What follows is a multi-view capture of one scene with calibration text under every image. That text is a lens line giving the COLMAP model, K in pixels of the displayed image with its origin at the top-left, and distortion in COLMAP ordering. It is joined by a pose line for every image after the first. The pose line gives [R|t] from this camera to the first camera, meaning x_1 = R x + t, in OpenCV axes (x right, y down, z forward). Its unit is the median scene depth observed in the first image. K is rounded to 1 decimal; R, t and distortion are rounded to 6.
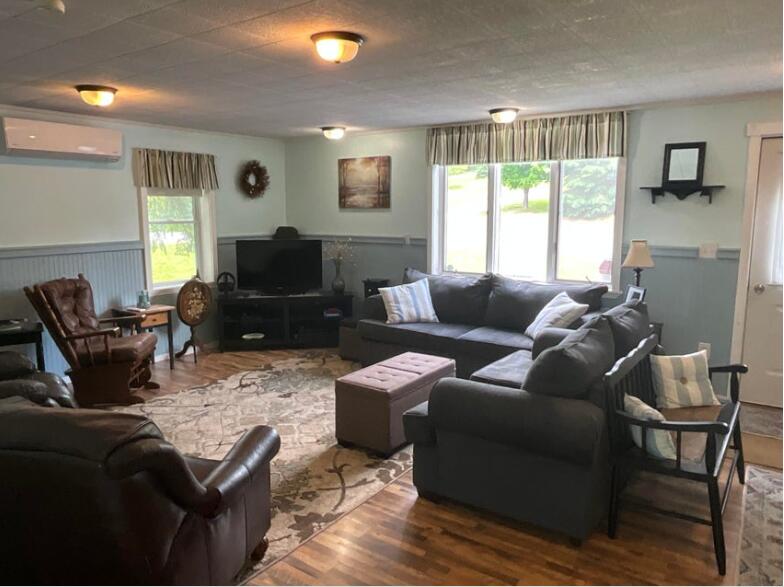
lens RADIAL K [[549.6, 0, 392.0], [0, 549.6, 293.5], [0, 0, 1]] dist [0.063768, -0.099392]
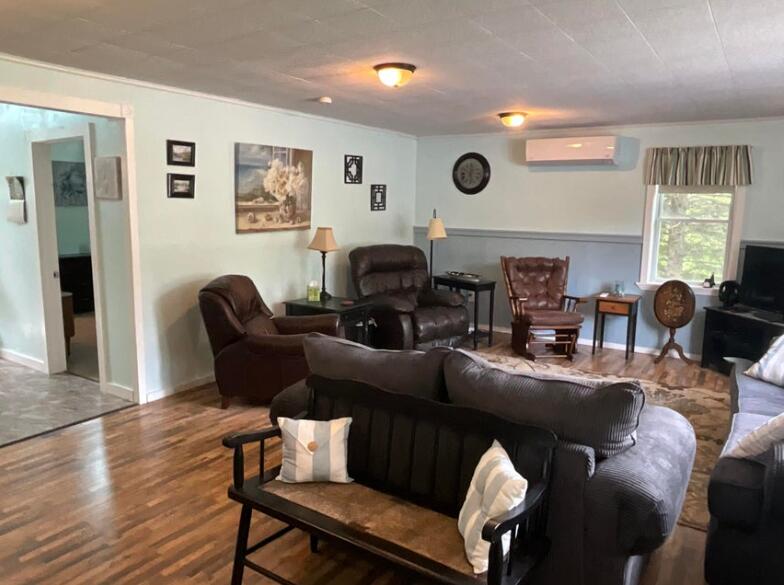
lens RADIAL K [[560.9, 0, 392.0], [0, 560.9, 292.5], [0, 0, 1]] dist [-0.005335, -0.003536]
pose [[0.040811, 0.153258, -0.987343, 0.611745], [-0.166974, 0.975317, 0.144489, -0.065475], [0.985116, 0.158964, 0.065393, 0.482023]]
